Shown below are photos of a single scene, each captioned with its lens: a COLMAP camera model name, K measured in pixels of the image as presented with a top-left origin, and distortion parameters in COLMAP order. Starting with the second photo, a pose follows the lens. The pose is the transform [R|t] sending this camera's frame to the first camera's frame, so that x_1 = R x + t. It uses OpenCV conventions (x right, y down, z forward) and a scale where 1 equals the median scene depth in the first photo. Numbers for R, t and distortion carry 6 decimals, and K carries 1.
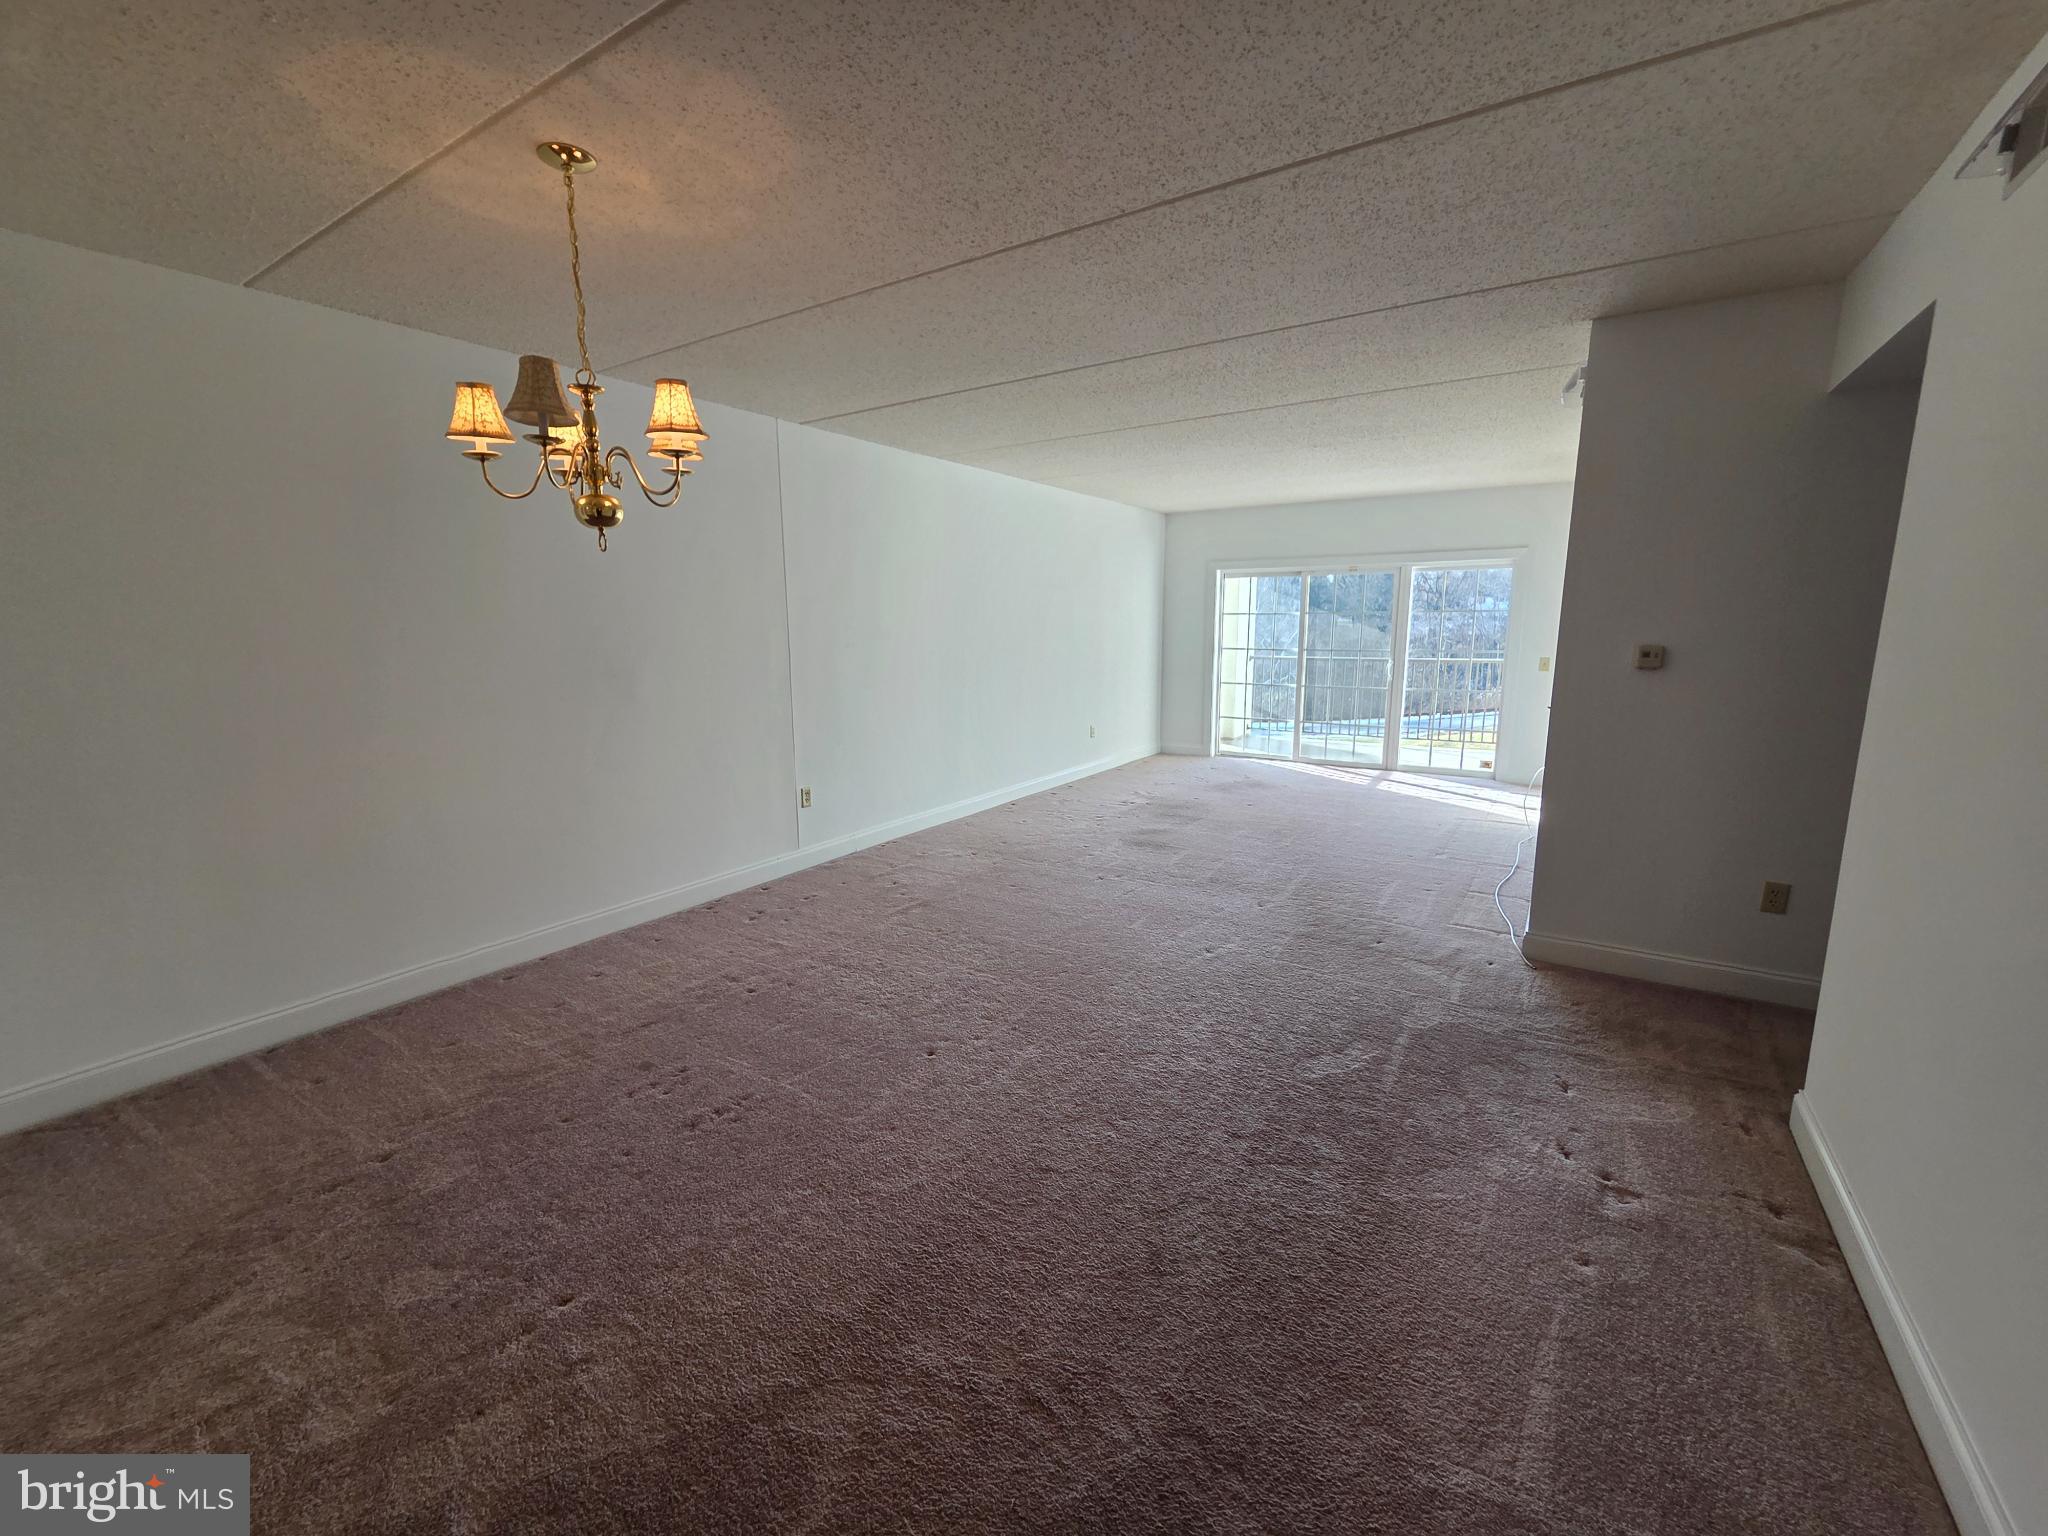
lens RADIAL K [[847.7, 0, 1018.4], [0, 847.7, 772.6], [0, 0, 1]] dist [0.000335, 0.001186]
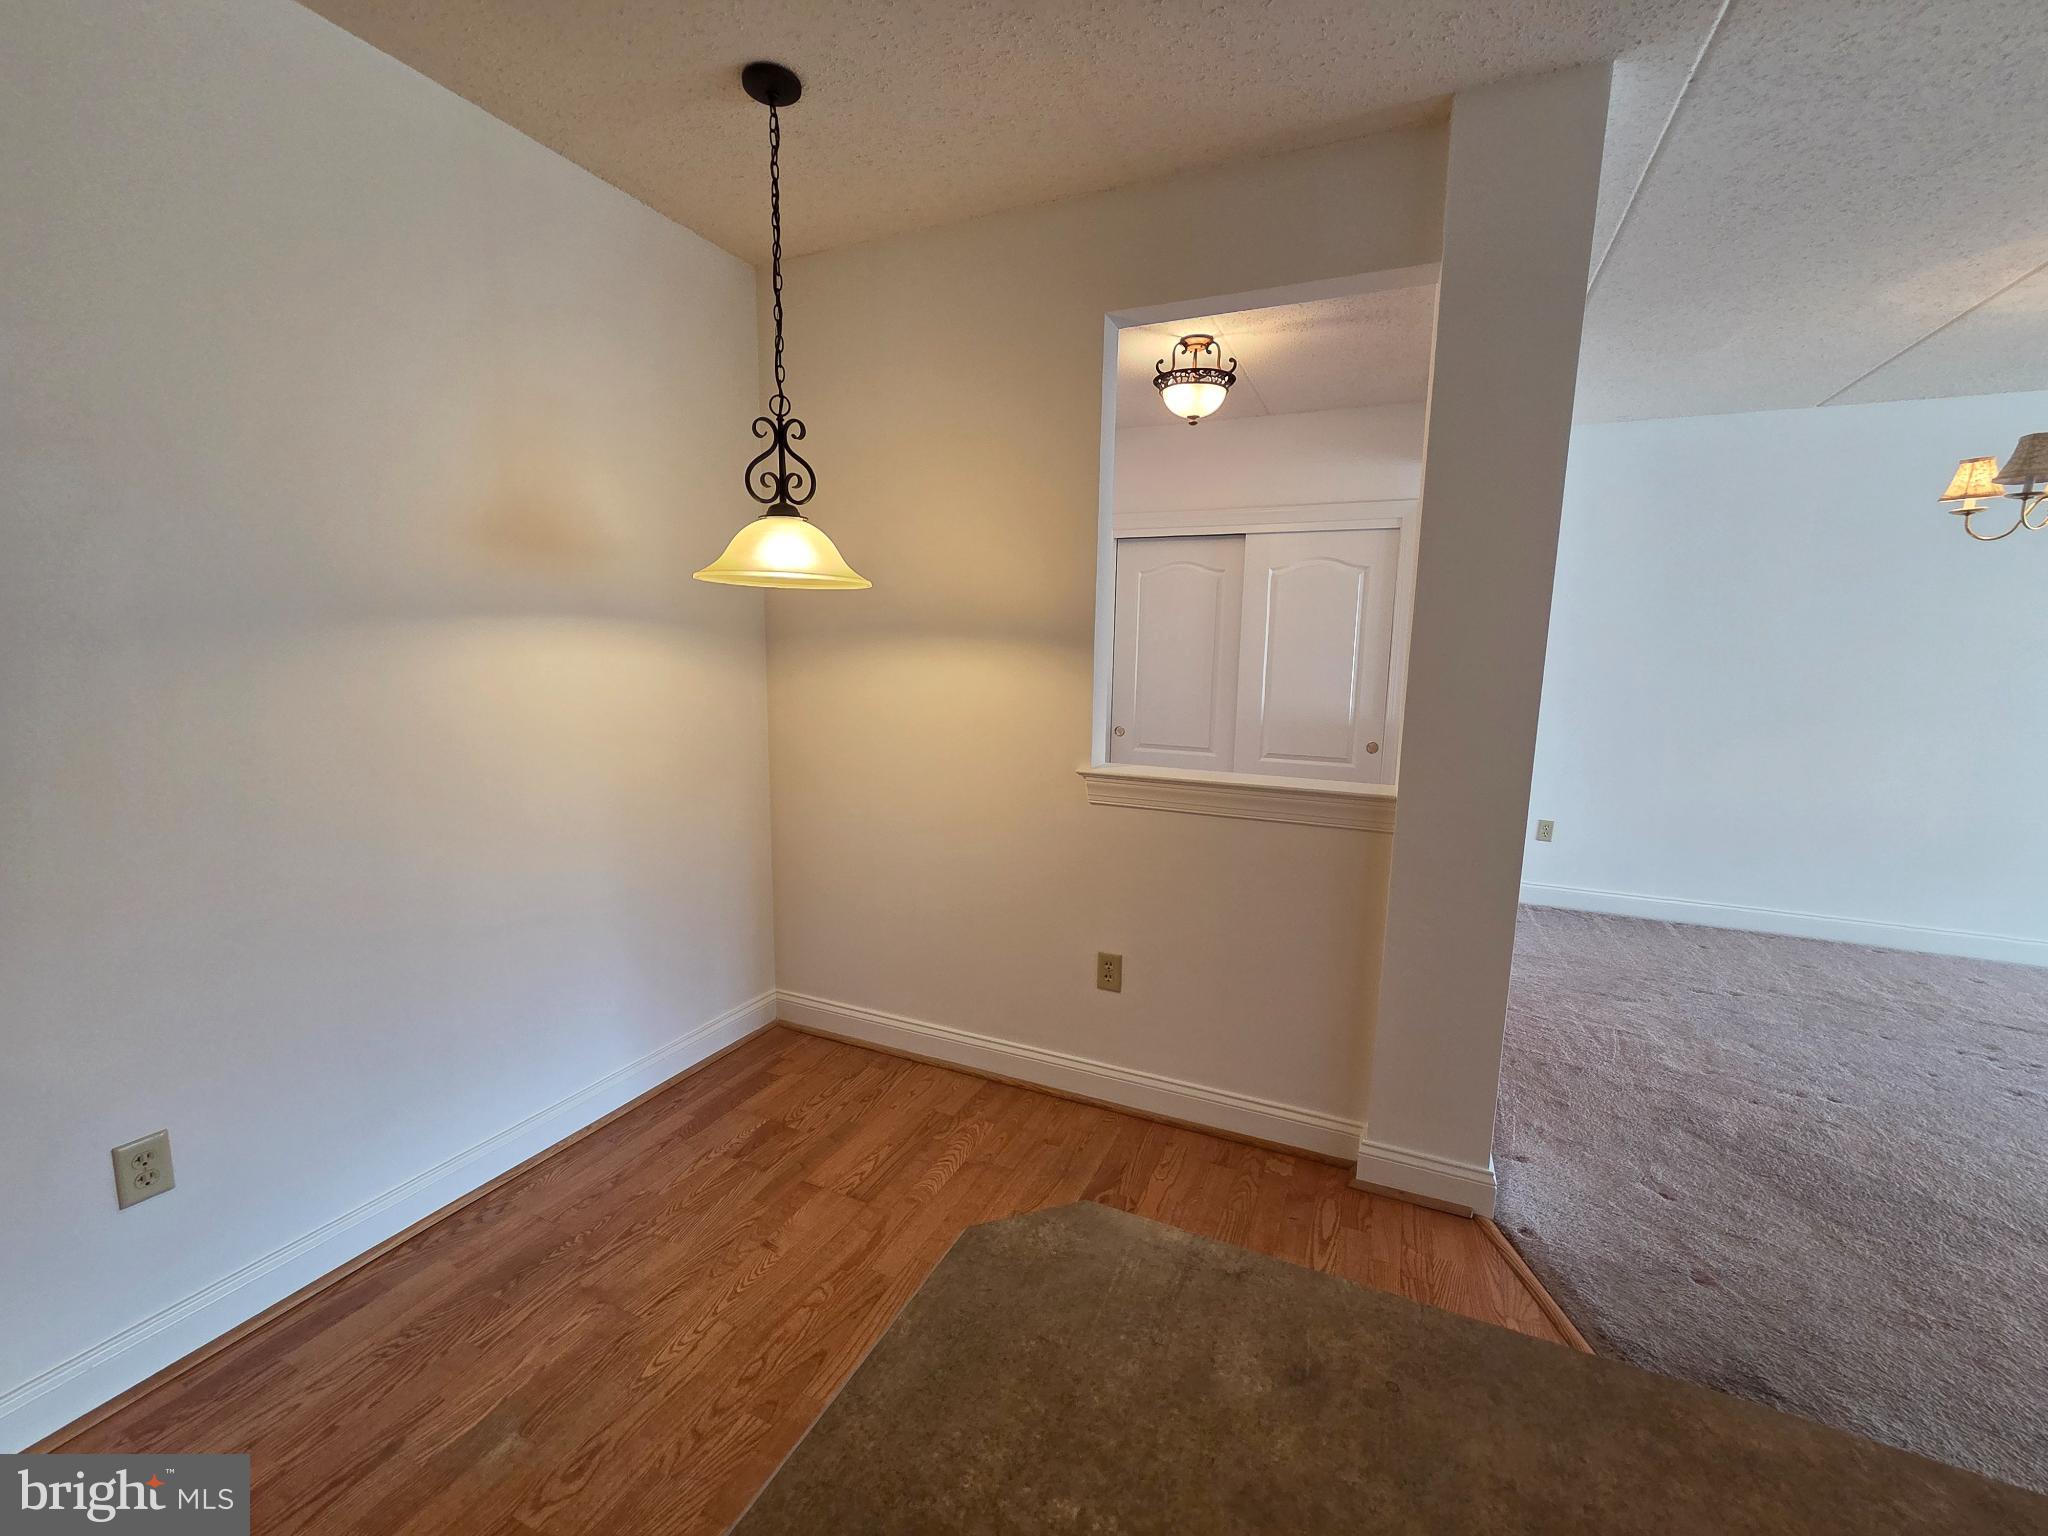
lens RADIAL K [[847.7, 0, 1024.1], [0, 847.7, 763.4], [0, 0, 1]] dist [0.000335, 0.001186]
pose [[0.150645, 0.149615, -0.977201, 0.249411], [-0.195877, 0.973401, 0.118837, 0.069055], [0.968988, 0.173509, 0.175944, -0.294470]]
